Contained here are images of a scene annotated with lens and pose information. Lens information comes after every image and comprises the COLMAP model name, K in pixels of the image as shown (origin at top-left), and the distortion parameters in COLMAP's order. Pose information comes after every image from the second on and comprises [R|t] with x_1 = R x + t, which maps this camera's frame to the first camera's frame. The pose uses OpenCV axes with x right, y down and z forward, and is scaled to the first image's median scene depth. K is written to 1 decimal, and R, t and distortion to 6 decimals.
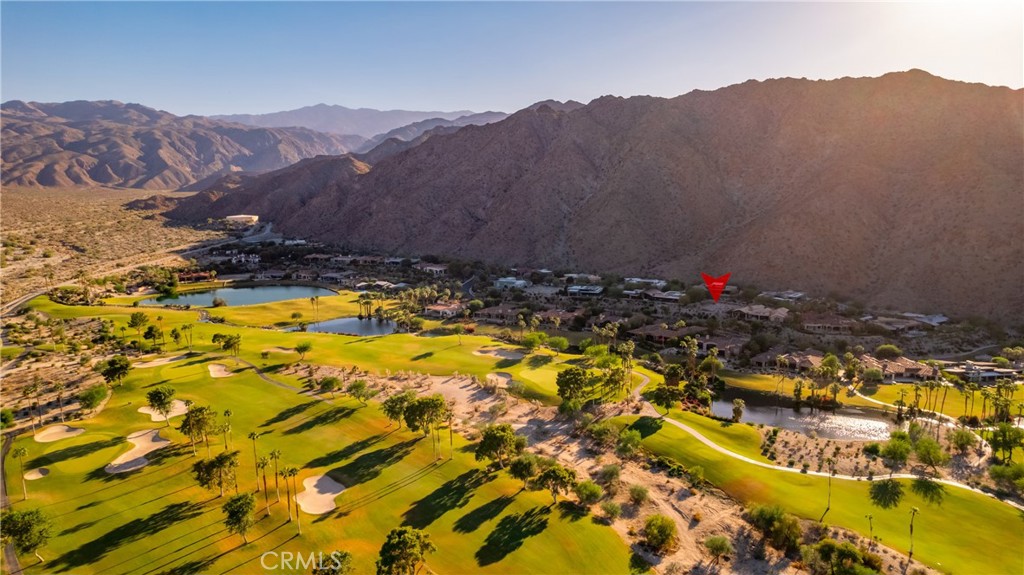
lens RADIAL K [[660.0, 0, 518.7], [0, 660.0, 290.7], [0, 0, 1]] dist [-0.073942, 0.068920]
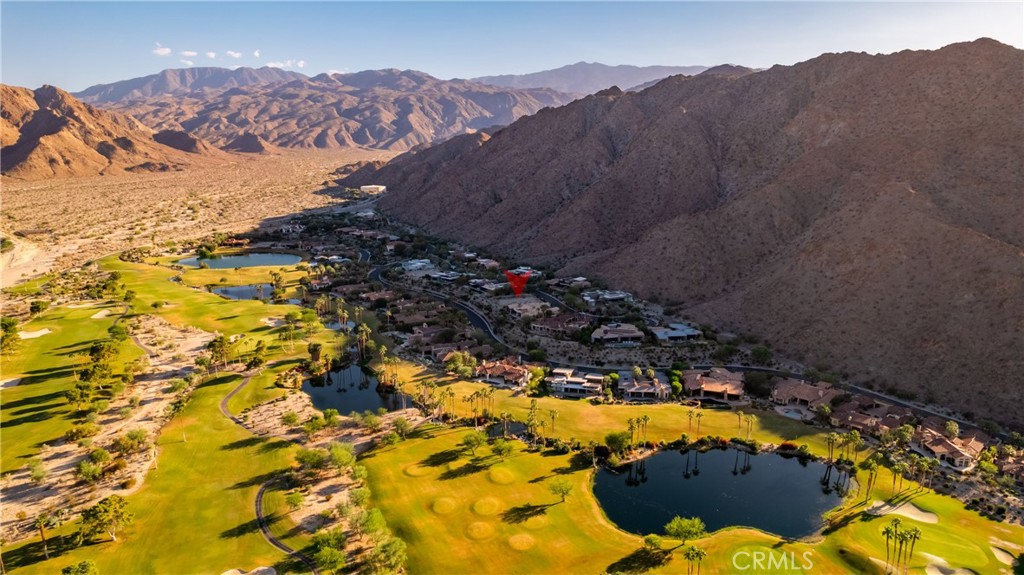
lens RADIAL K [[660.0, 0, 517.5], [0, 660.0, 292.3], [0, 0, 1]] dist [-0.073942, 0.068920]
pose [[0.922243, 0.085834, -0.376962, 0.398034], [-0.060272, 0.995042, 0.079115, -0.043520], [0.381884, -0.050244, 0.922844, -0.026080]]
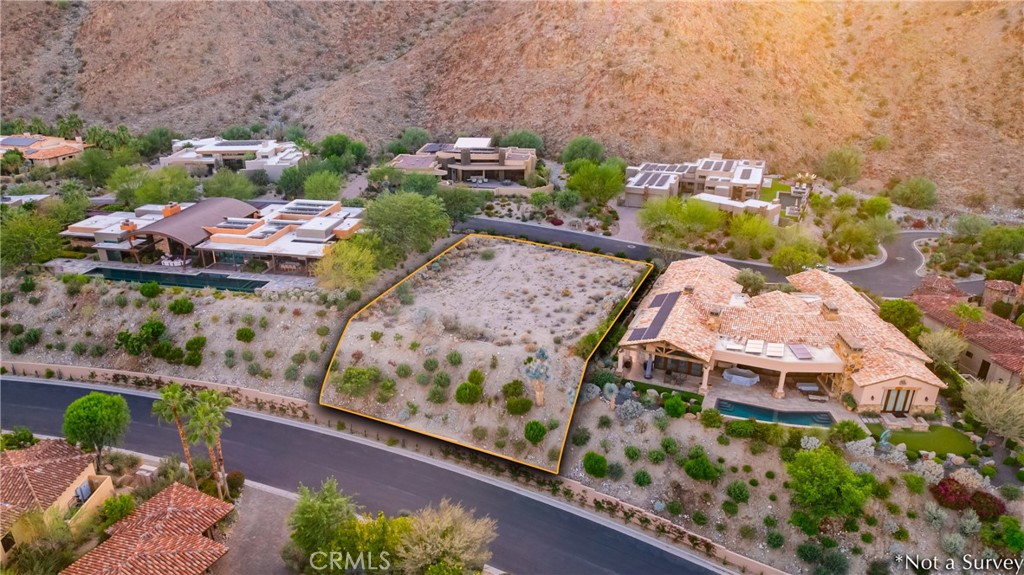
lens RADIAL K [[719.4, 0, 482.9], [0, 719.4, 313.6], [0, 0, 1]] dist [-0.034516, 0.010433]
pose [[0.933849, -0.146577, 0.326253, 0.119607], [0.057960, 0.962130, 0.266356, -0.014738], [-0.352940, -0.229827, 0.906980, 0.433314]]
